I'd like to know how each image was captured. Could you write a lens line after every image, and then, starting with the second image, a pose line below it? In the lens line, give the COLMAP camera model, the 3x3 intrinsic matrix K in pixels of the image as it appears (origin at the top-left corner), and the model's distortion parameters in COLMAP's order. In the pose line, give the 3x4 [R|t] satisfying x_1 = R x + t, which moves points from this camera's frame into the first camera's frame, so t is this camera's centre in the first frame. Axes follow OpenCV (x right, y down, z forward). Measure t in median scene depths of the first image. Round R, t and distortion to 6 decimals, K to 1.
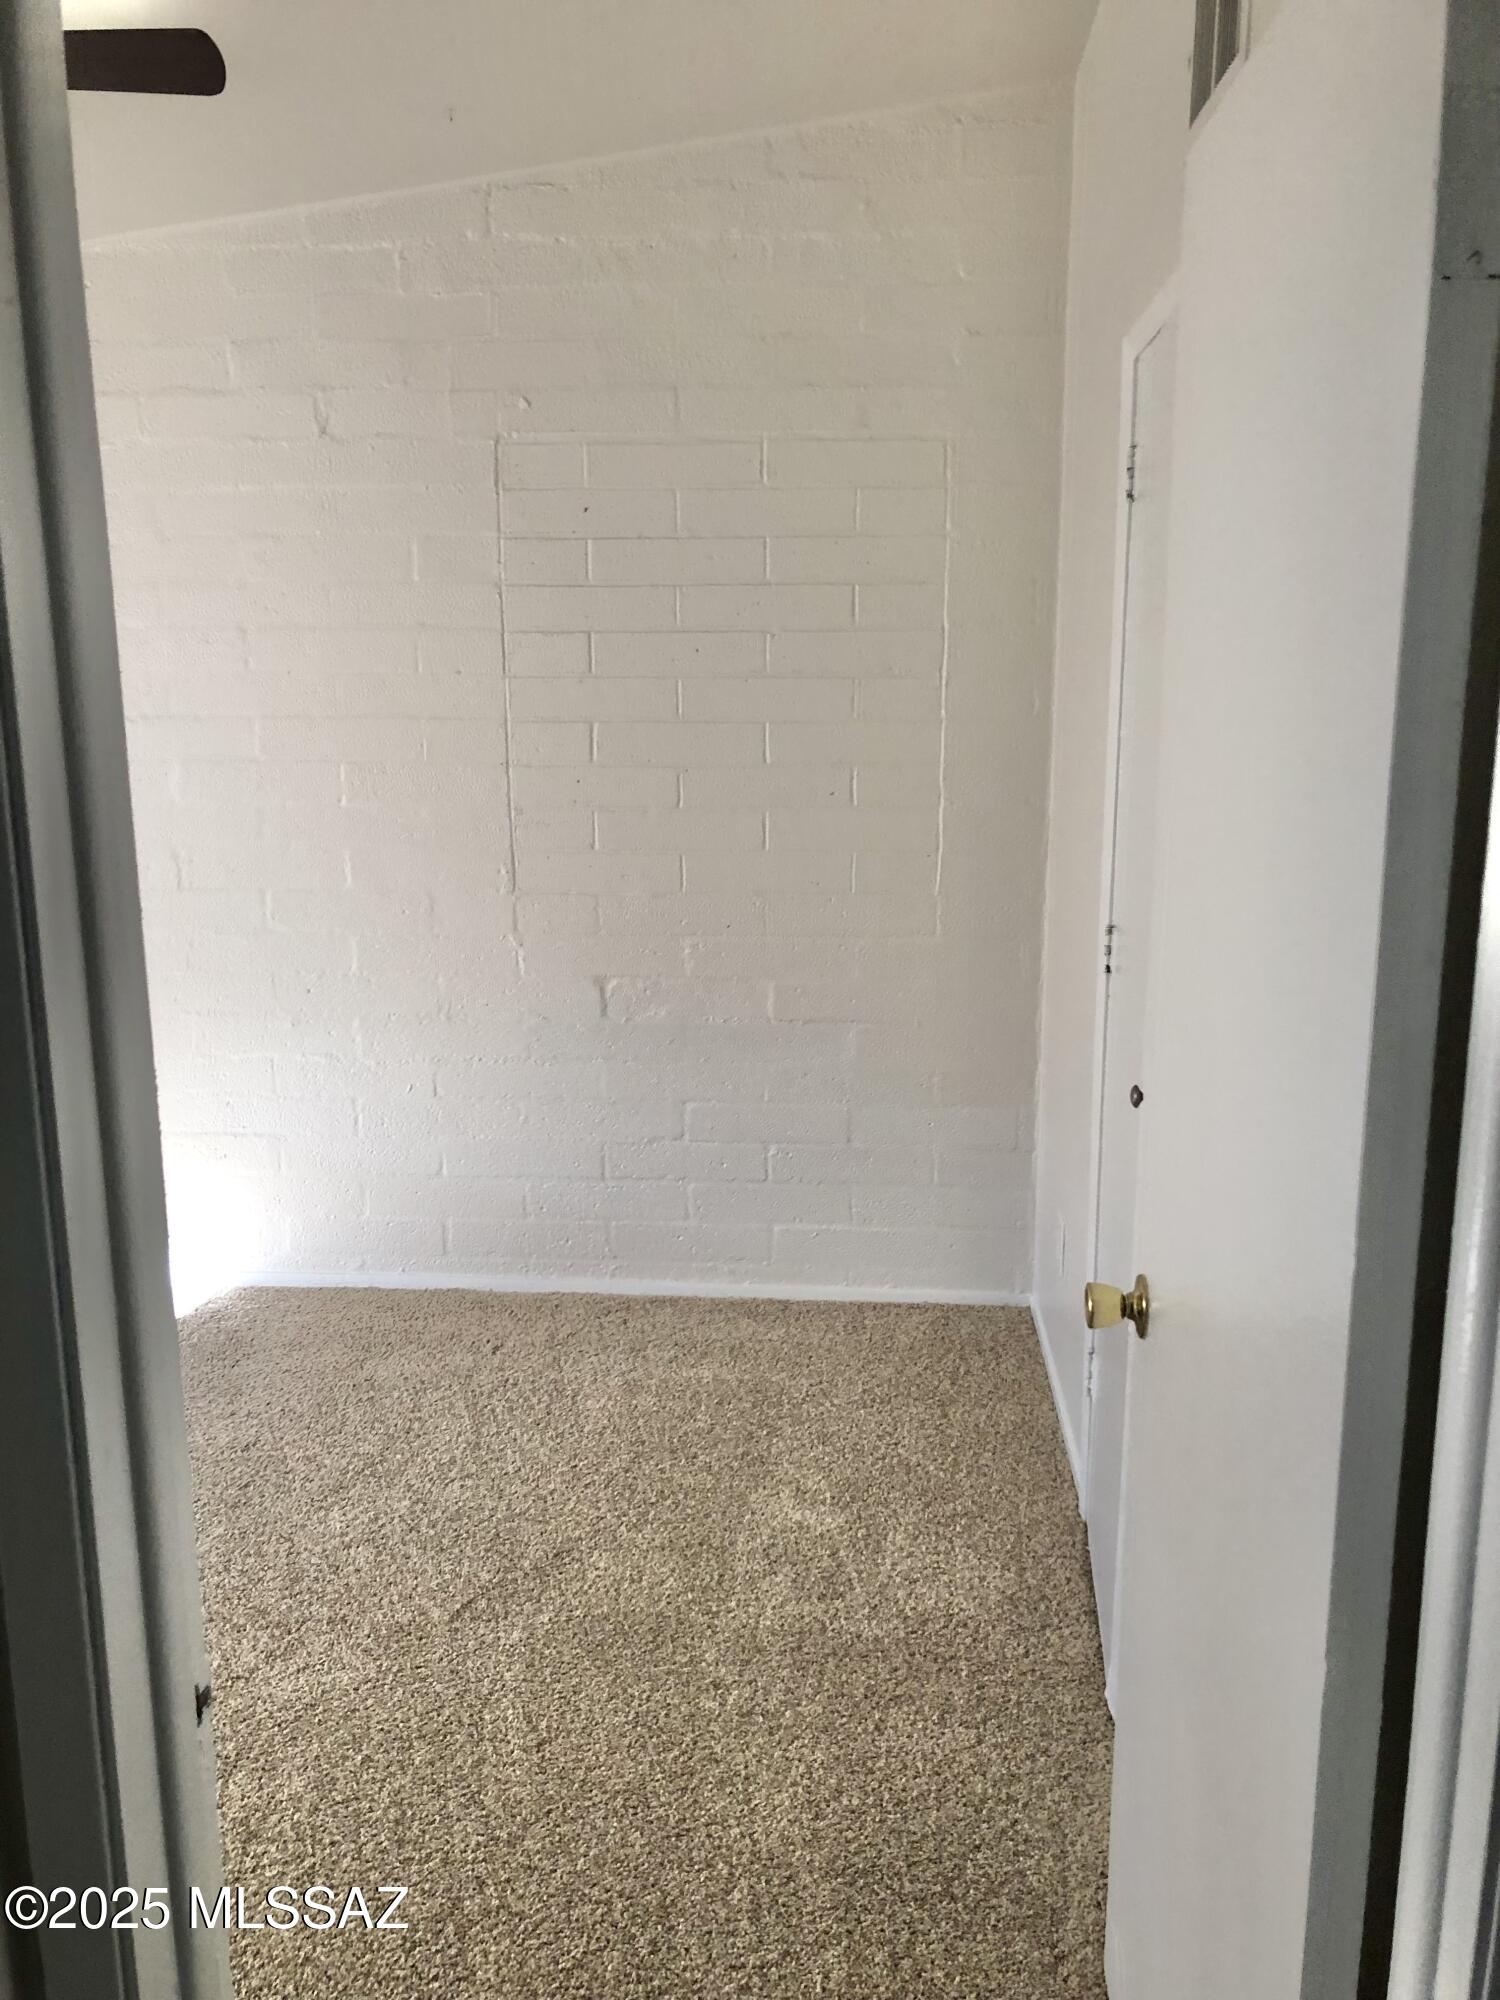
lens RADIAL K [[1645.4, 0, 753.2], [0, 1645.4, 1015.9], [0, 0, 1]] dist [0.025032, -0.054968]
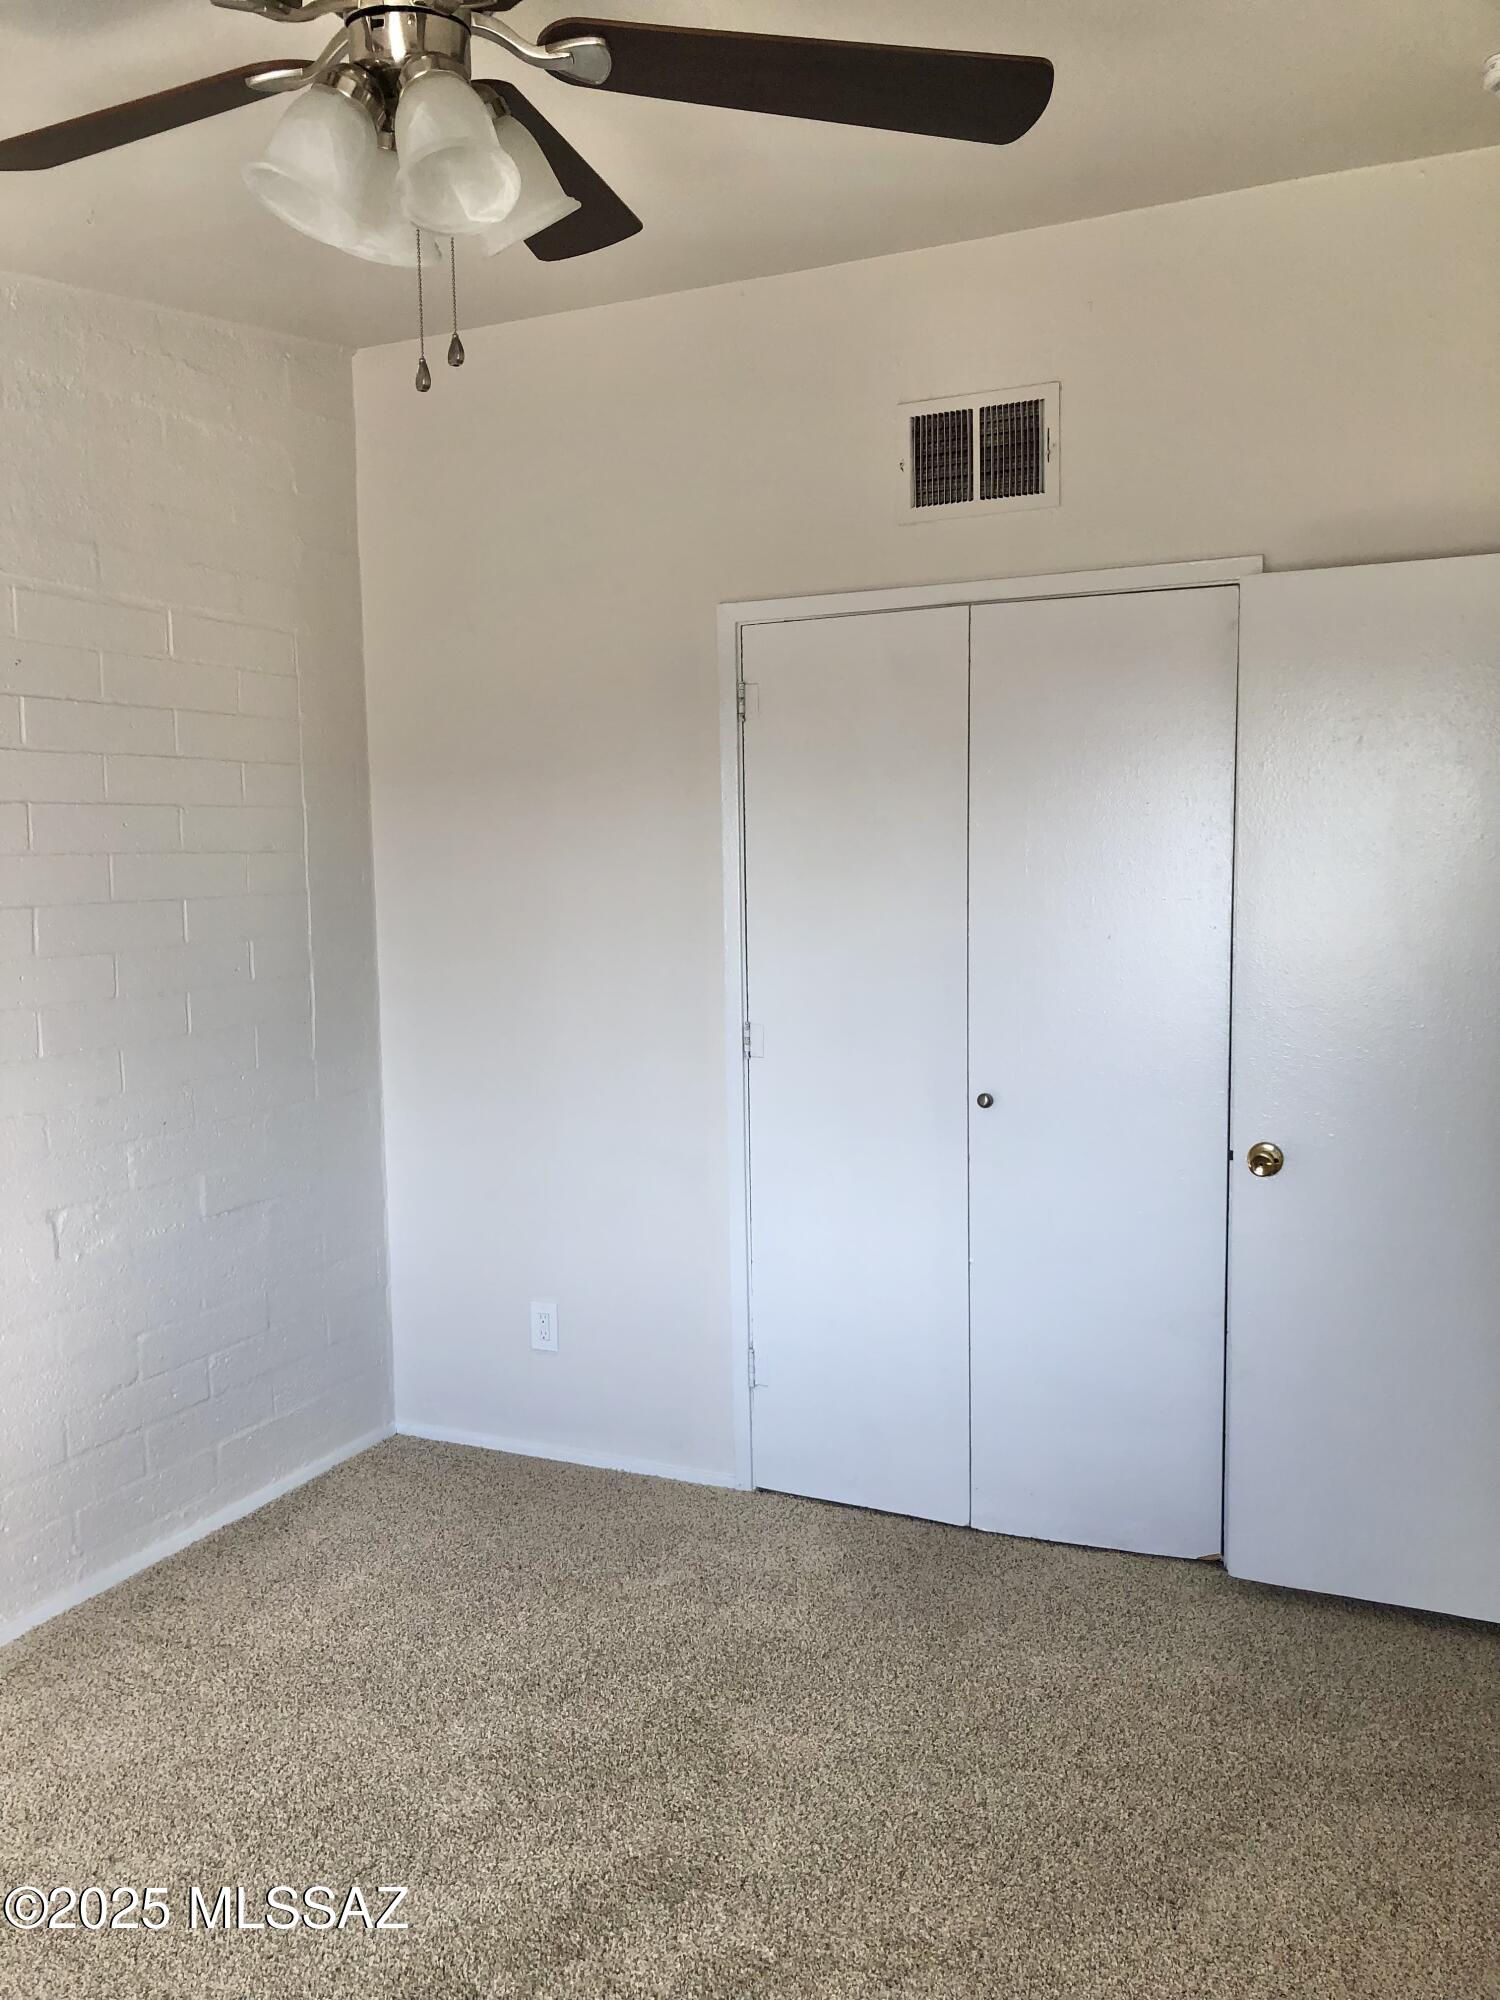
lens RADIAL K [[1645.4, 0, 753.1], [0, 1645.4, 987.4], [0, 0, 1]] dist [0.025032, -0.054968]
pose [[0.326189, -0.077446, 0.942127, -0.753409], [0.211040, 0.977450, 0.007282, -0.065753], [-0.921446, 0.196451, 0.335178, 0.381178]]
